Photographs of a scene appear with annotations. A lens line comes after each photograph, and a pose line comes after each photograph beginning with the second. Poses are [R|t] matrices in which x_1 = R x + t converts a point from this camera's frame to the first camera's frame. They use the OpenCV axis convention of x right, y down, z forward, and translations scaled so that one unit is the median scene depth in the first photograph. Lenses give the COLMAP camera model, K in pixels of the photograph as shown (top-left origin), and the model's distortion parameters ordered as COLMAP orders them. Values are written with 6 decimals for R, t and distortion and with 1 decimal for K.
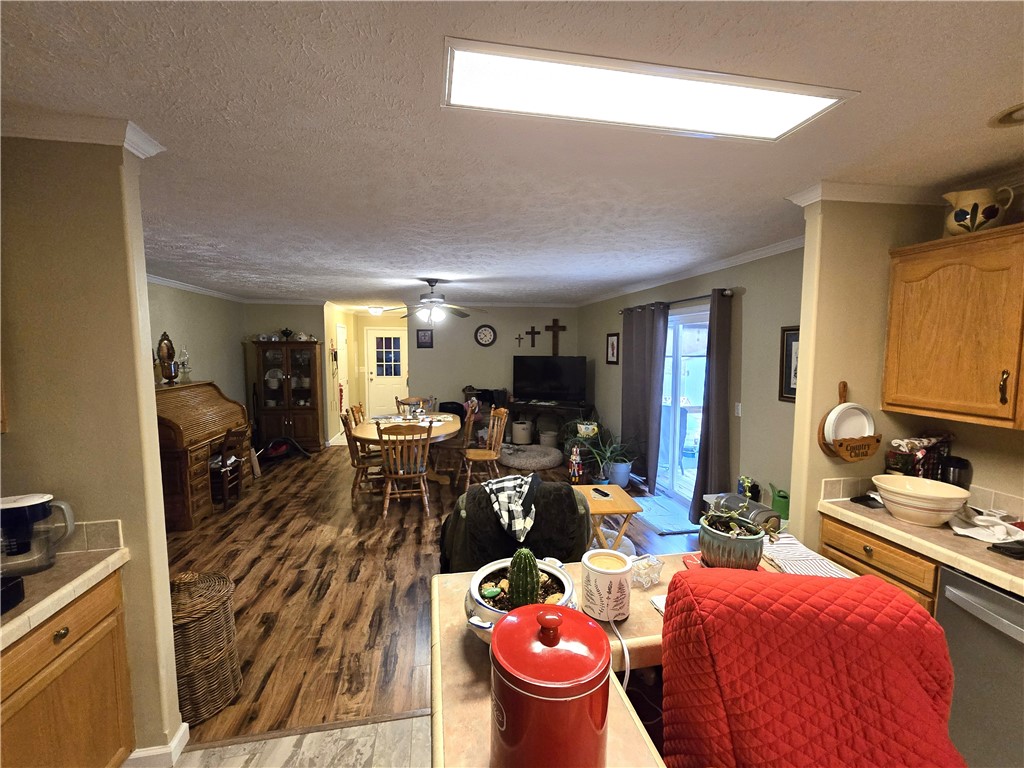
lens RADIAL K [[421.3, 0, 507.7], [0, 421.3, 384.3], [0, 0, 1]] dist [-0.006413, -0.000038]
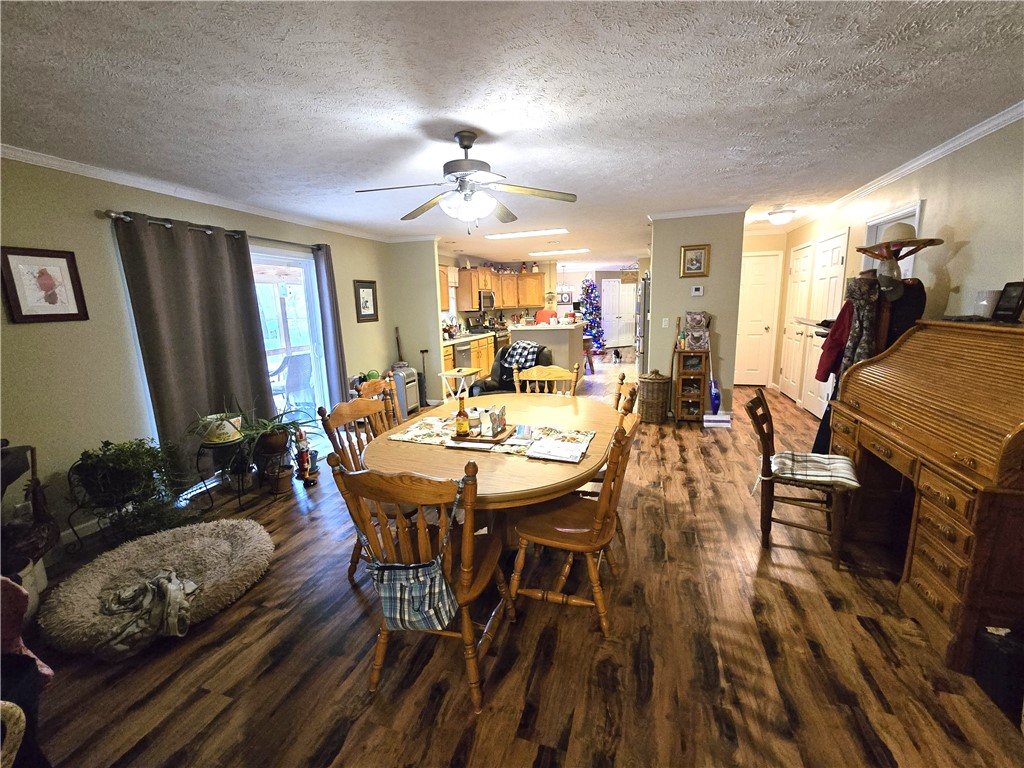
lens RADIAL K [[421.3, 0, 507.7], [0, 421.3, 384.3], [0, 0, 1]] dist [-0.006413, -0.000038]
pose [[-0.882838, -0.059194, 0.465932, -0.518406], [0.071839, 0.963335, 0.258505, -0.086416], [-0.464150, 0.261690, -0.846217, 1.593621]]
